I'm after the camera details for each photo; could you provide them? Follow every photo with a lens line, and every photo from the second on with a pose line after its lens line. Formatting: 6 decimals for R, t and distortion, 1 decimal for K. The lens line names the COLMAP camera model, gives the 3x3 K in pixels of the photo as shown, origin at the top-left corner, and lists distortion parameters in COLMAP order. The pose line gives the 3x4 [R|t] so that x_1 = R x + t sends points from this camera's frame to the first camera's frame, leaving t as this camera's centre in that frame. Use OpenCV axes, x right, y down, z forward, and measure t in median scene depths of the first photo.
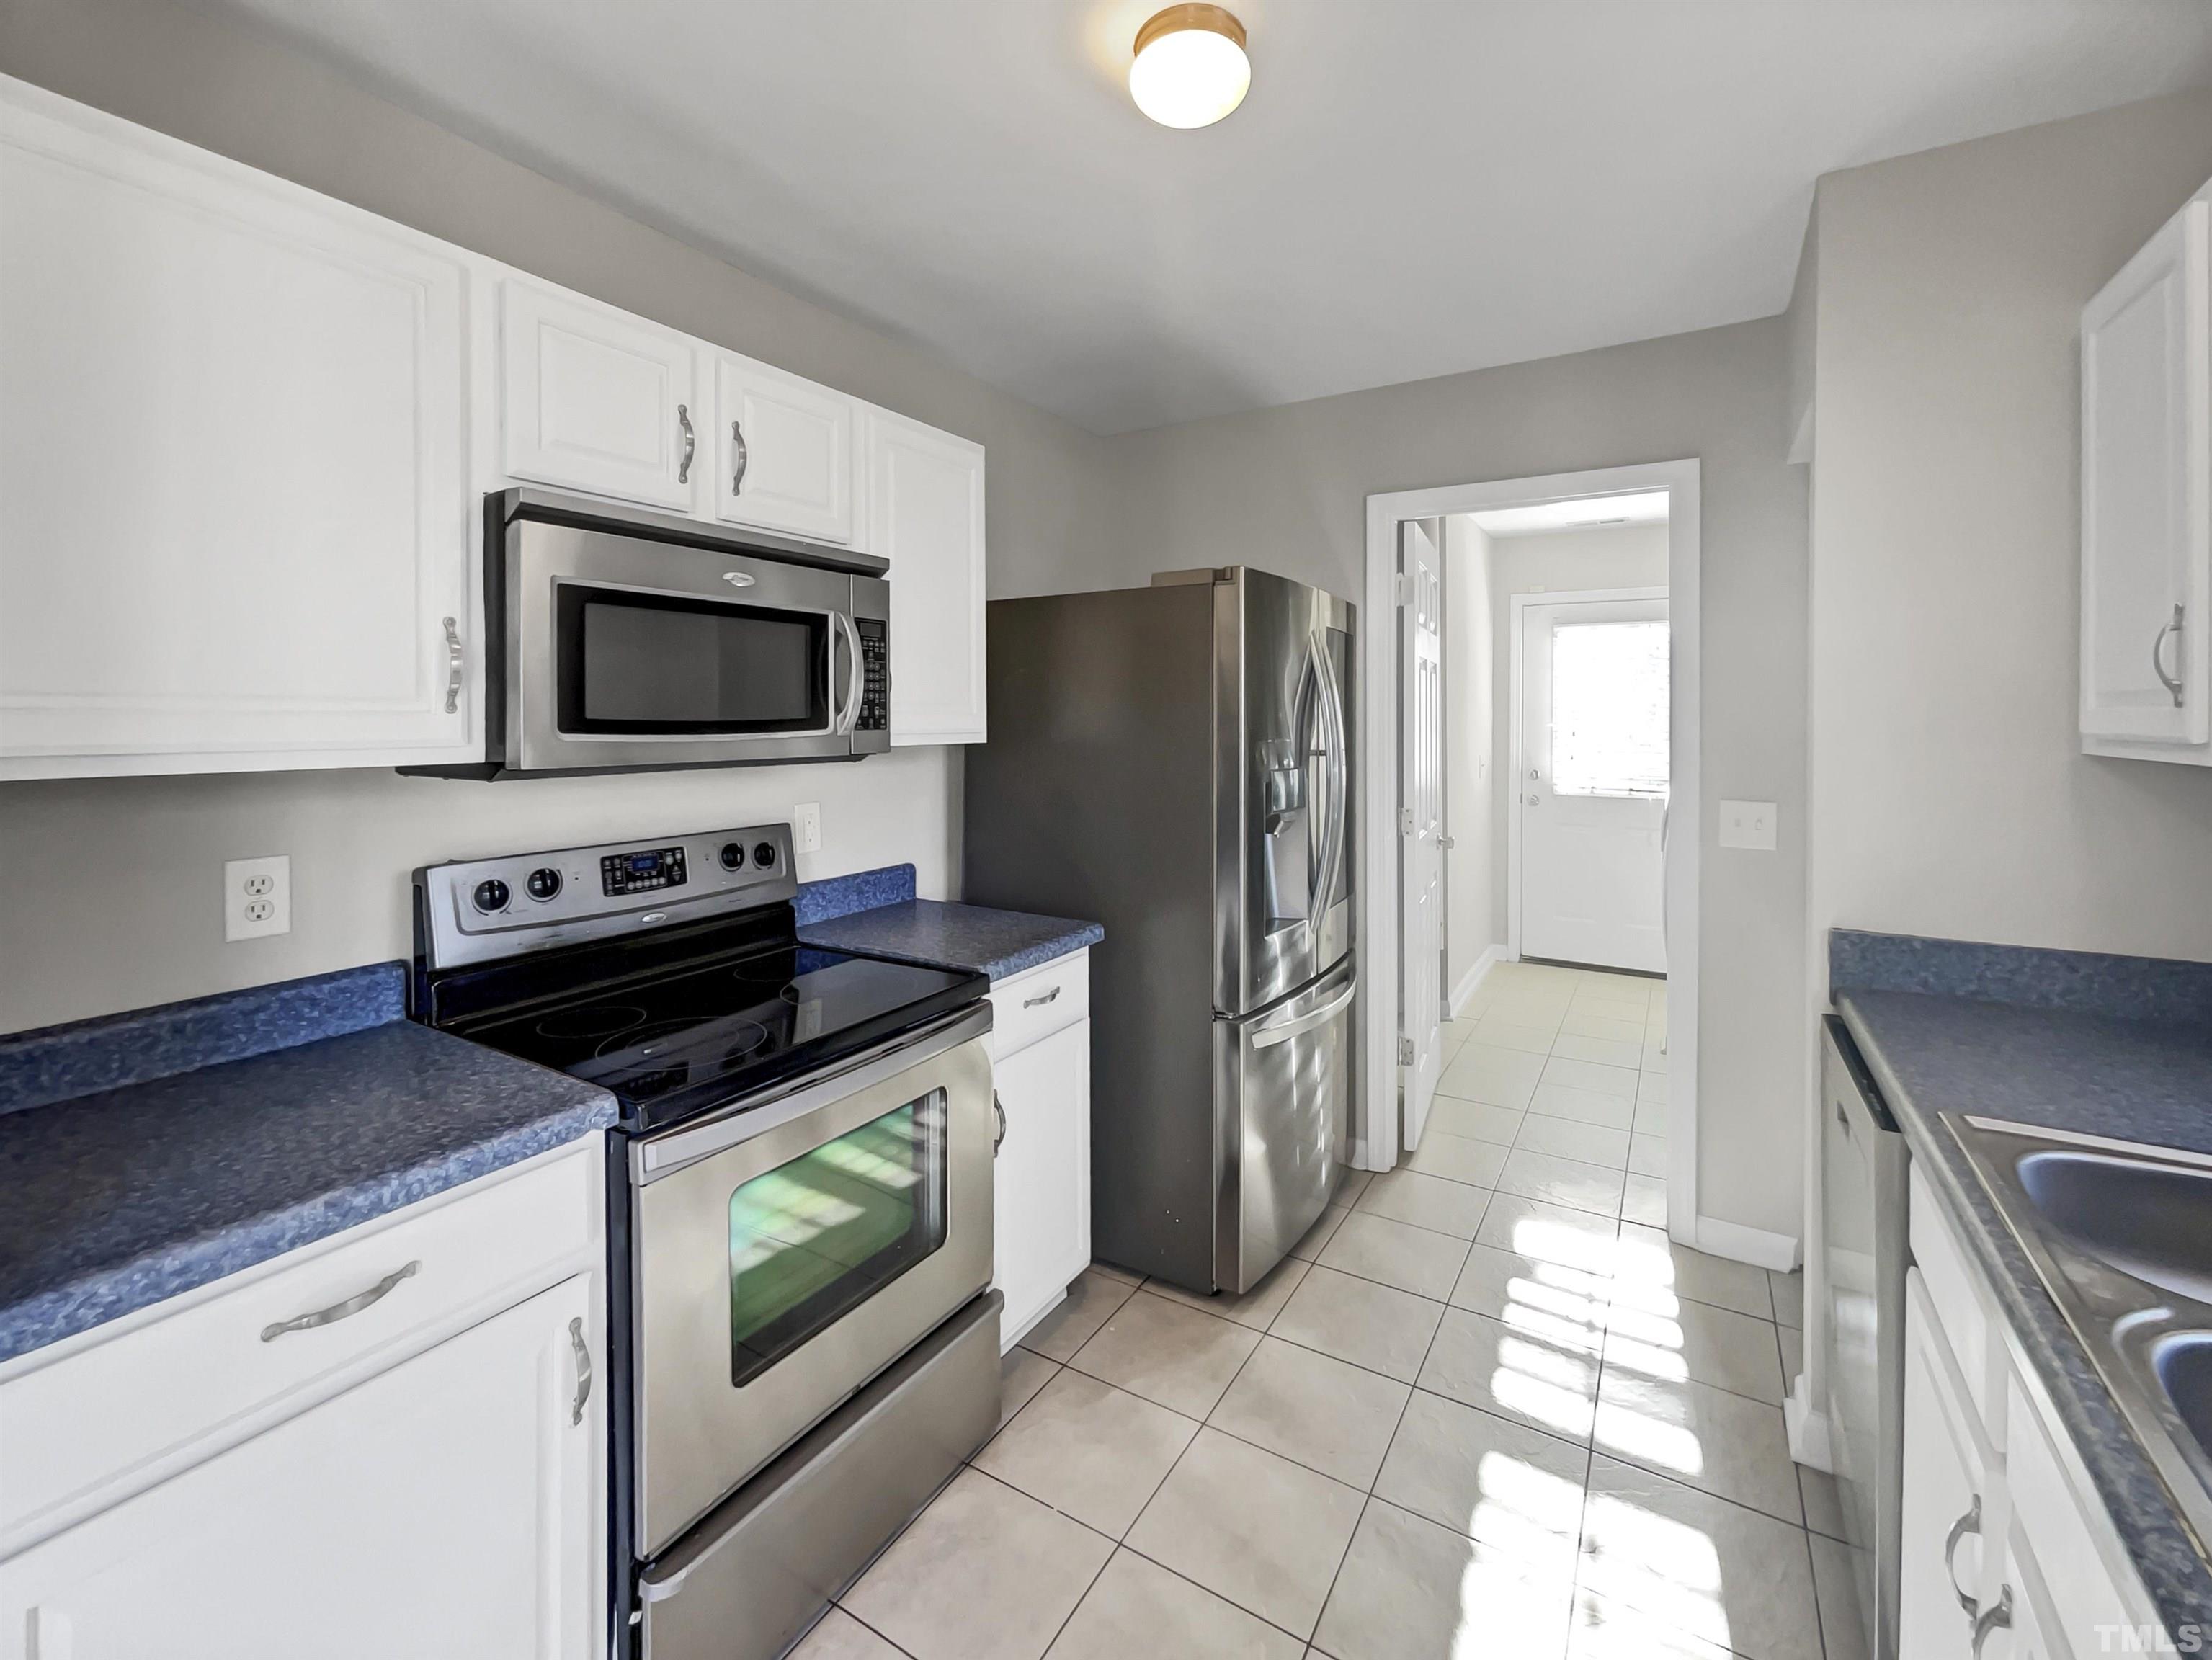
lens RADIAL K [[953.4, 0, 1109.6], [0, 953.4, 726.9], [0, 0, 1]] dist [-0.000217, 0.000210]
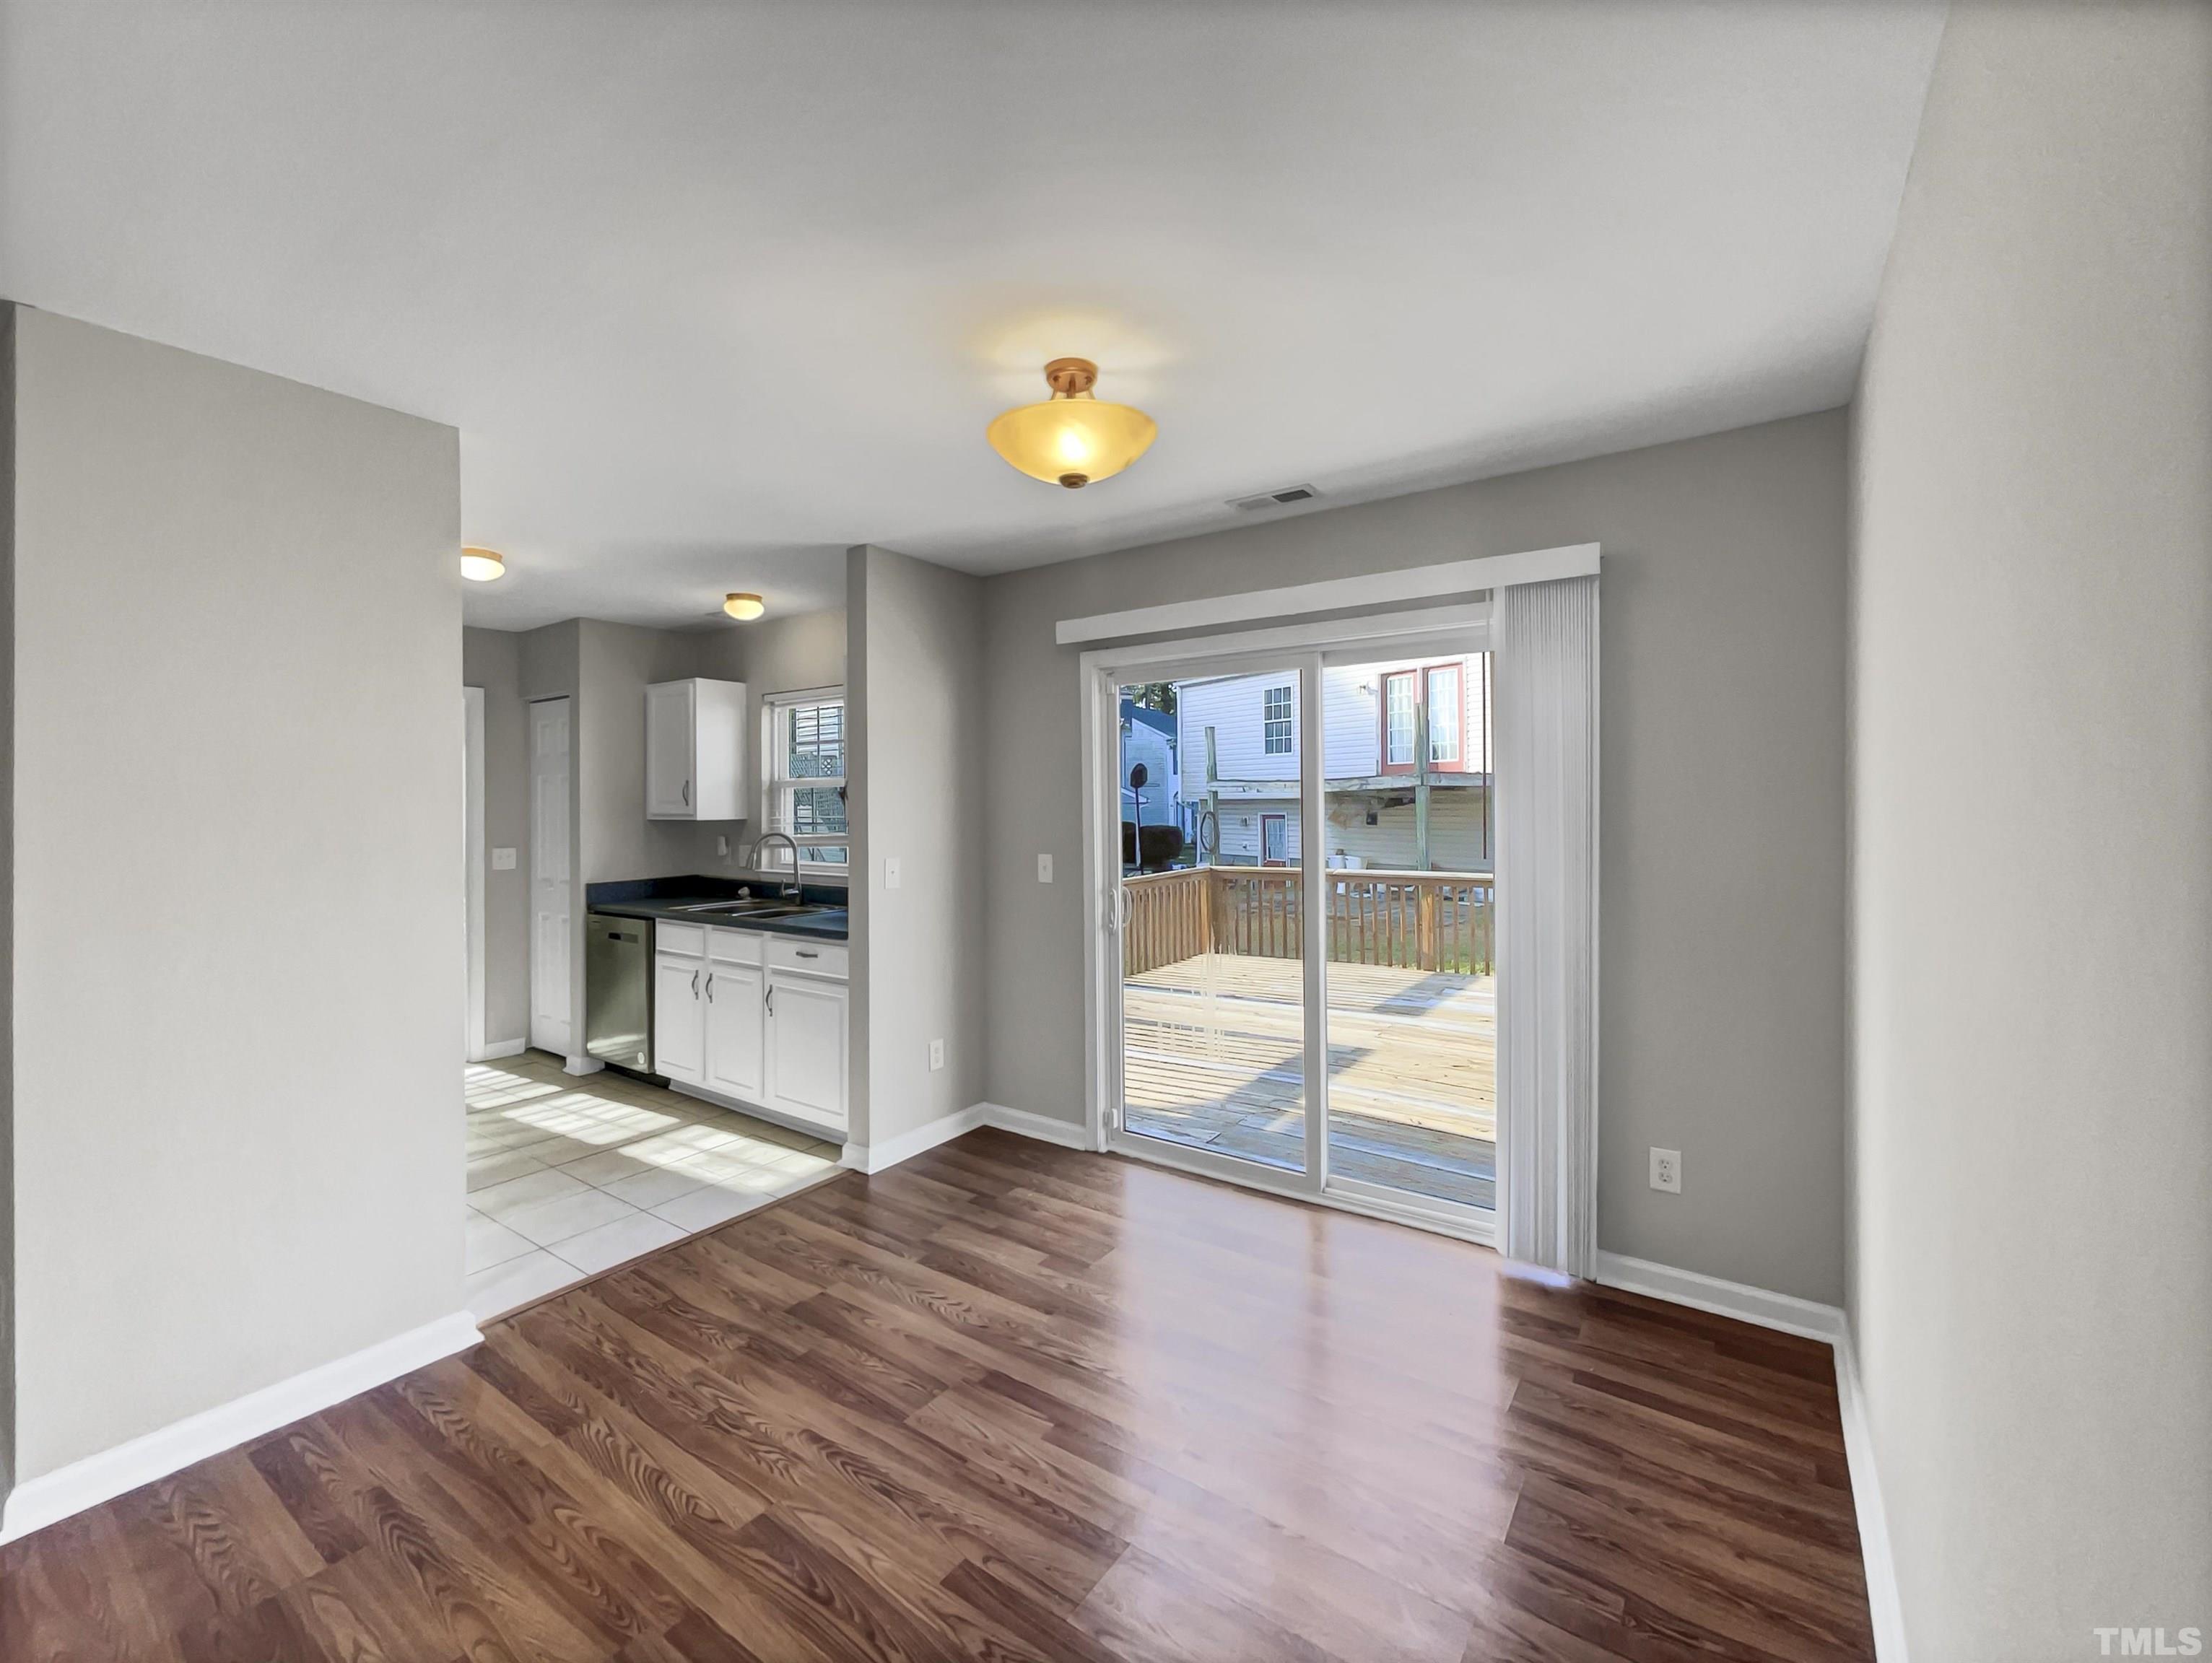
lens RADIAL K [[926.1, 0, 1090.5], [0, 926.1, 796.4], [0, 0, 1]] dist [-0.001530, -0.000098]
pose [[0.067693, 0.001591, 0.997705, -1.860424], [0.018726, 0.999821, -0.002865, -0.011599], [-0.997530, 0.018877, 0.067651, -0.682584]]
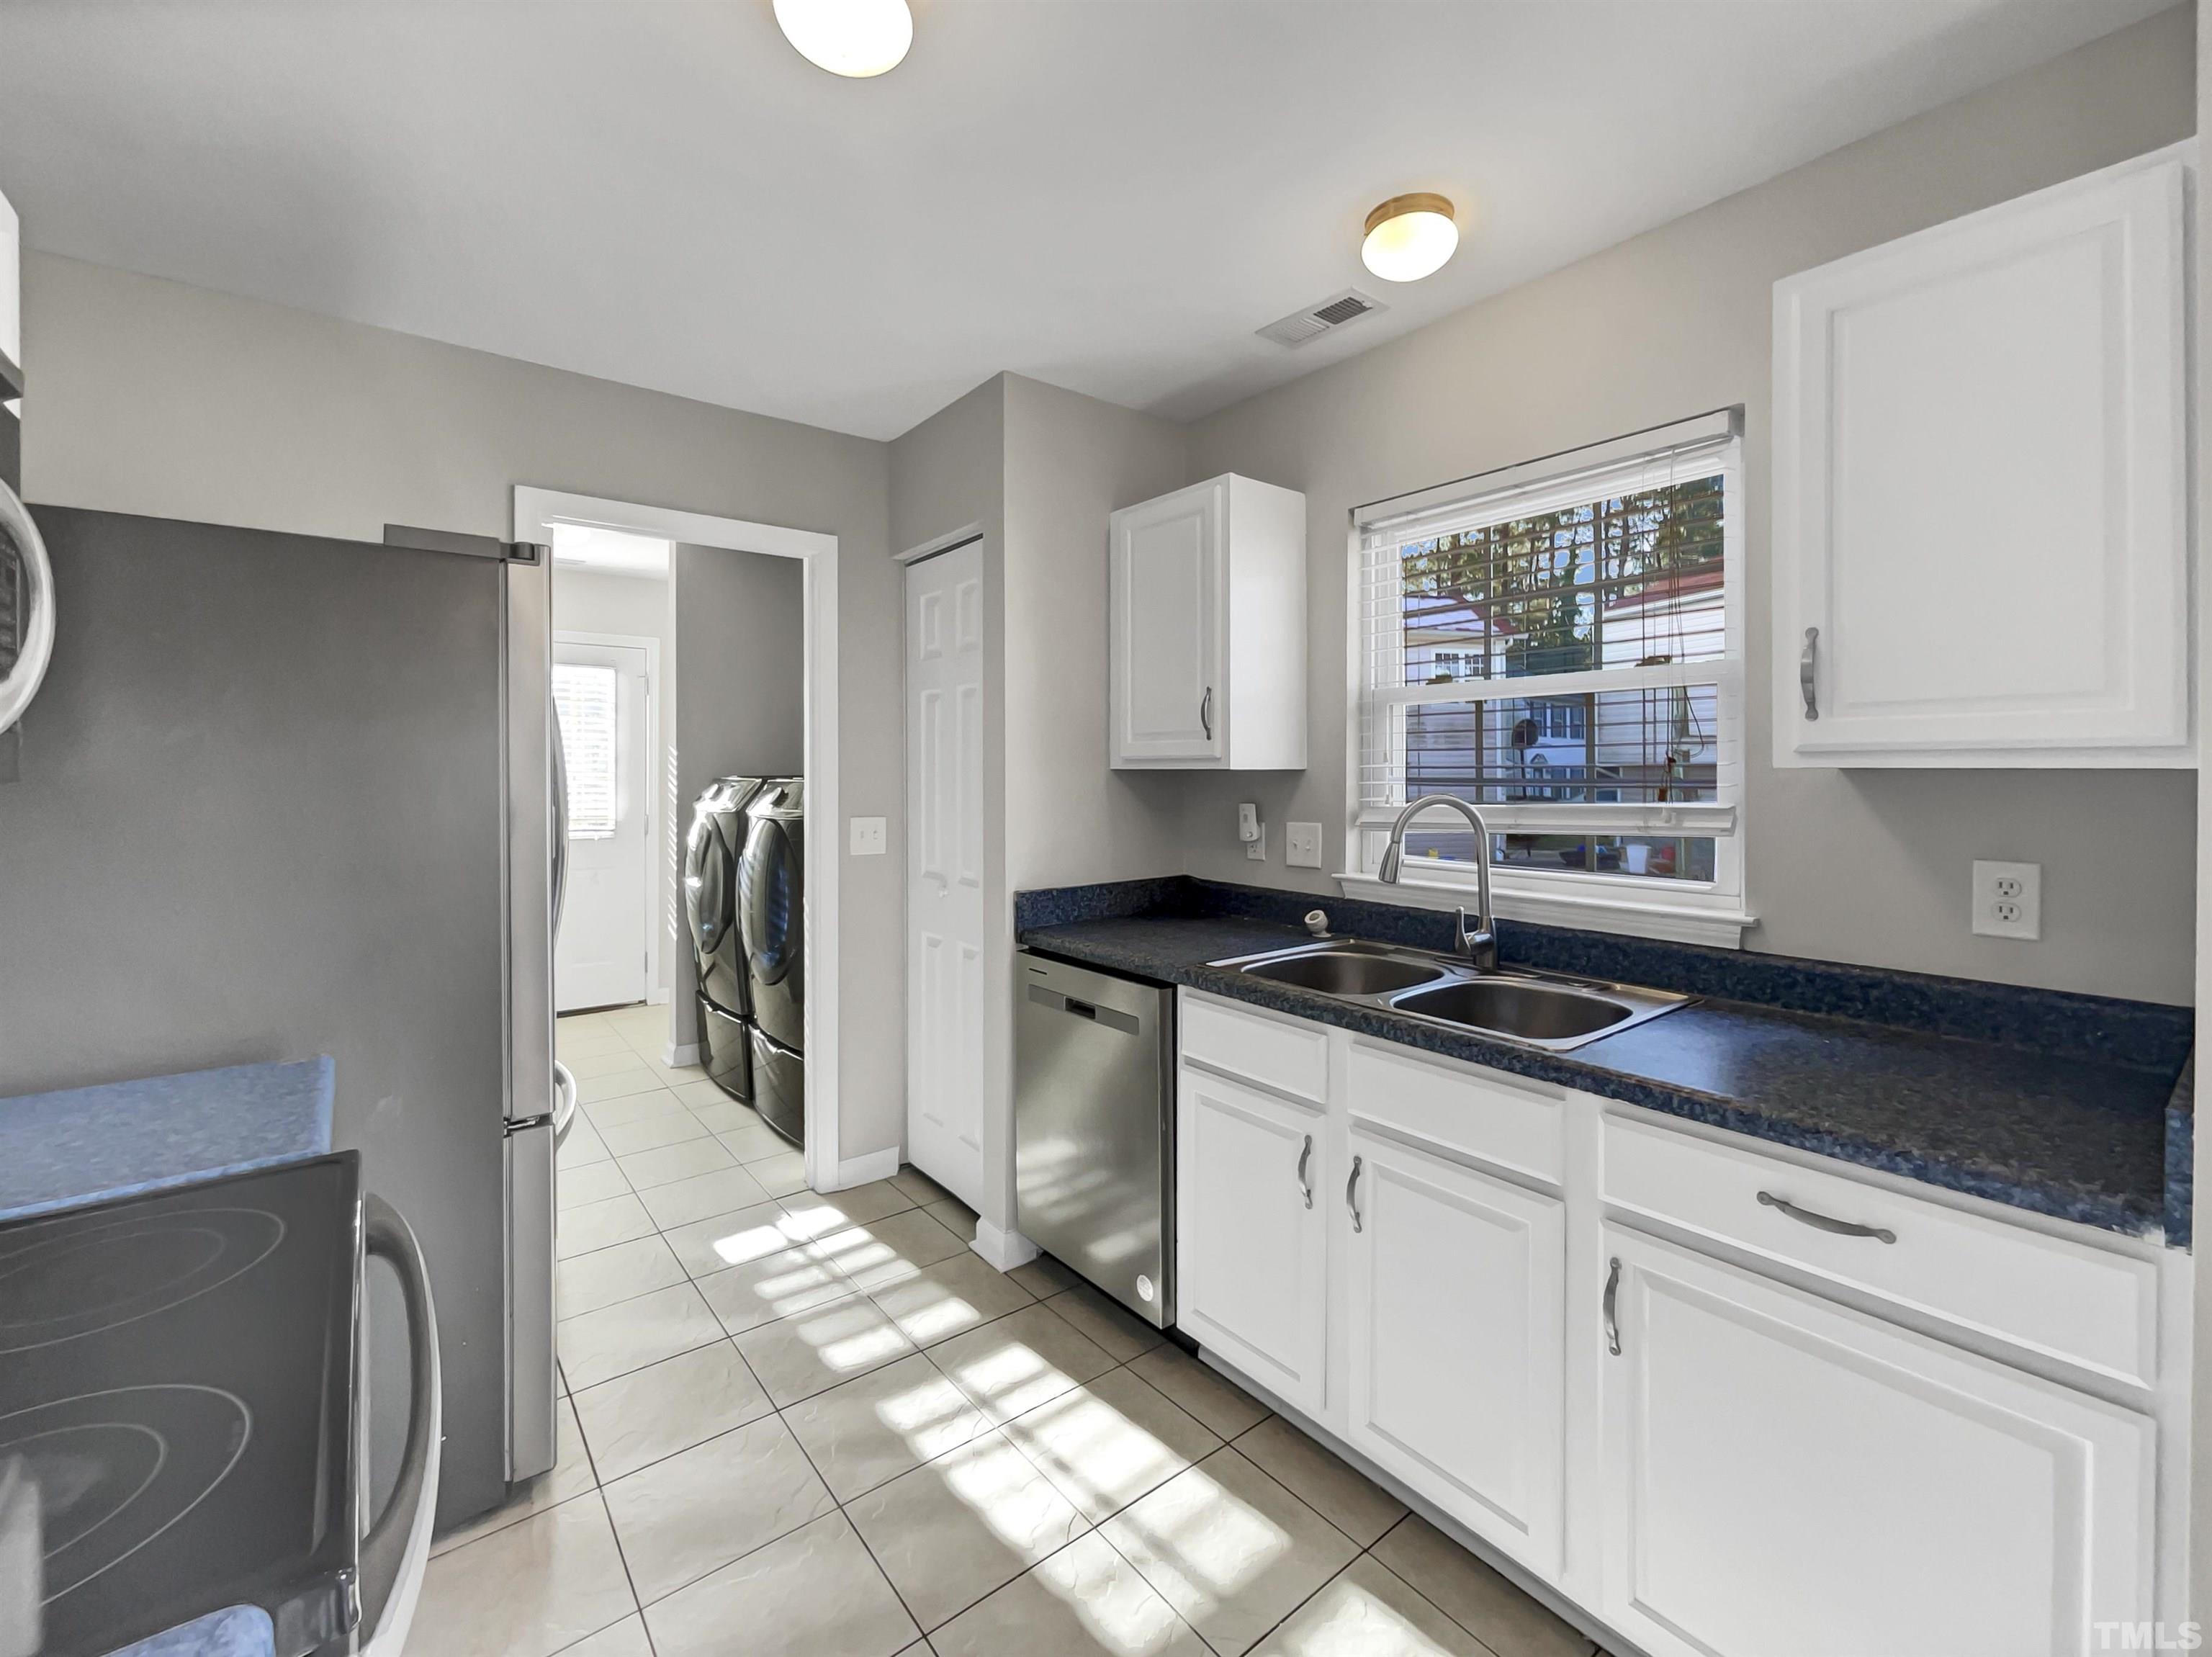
lens RADIAL K [[945.3, 0, 1106.2], [0, 945.3, 770.5], [0, 0, 1]] dist [-0.000389, -0.000215]
pose [[0.349551, -0.004390, 0.936907, -0.527534], [0.011886, 0.999929, 0.000251, 0.028227], [-0.936842, 0.011048, 0.349579, 0.357307]]
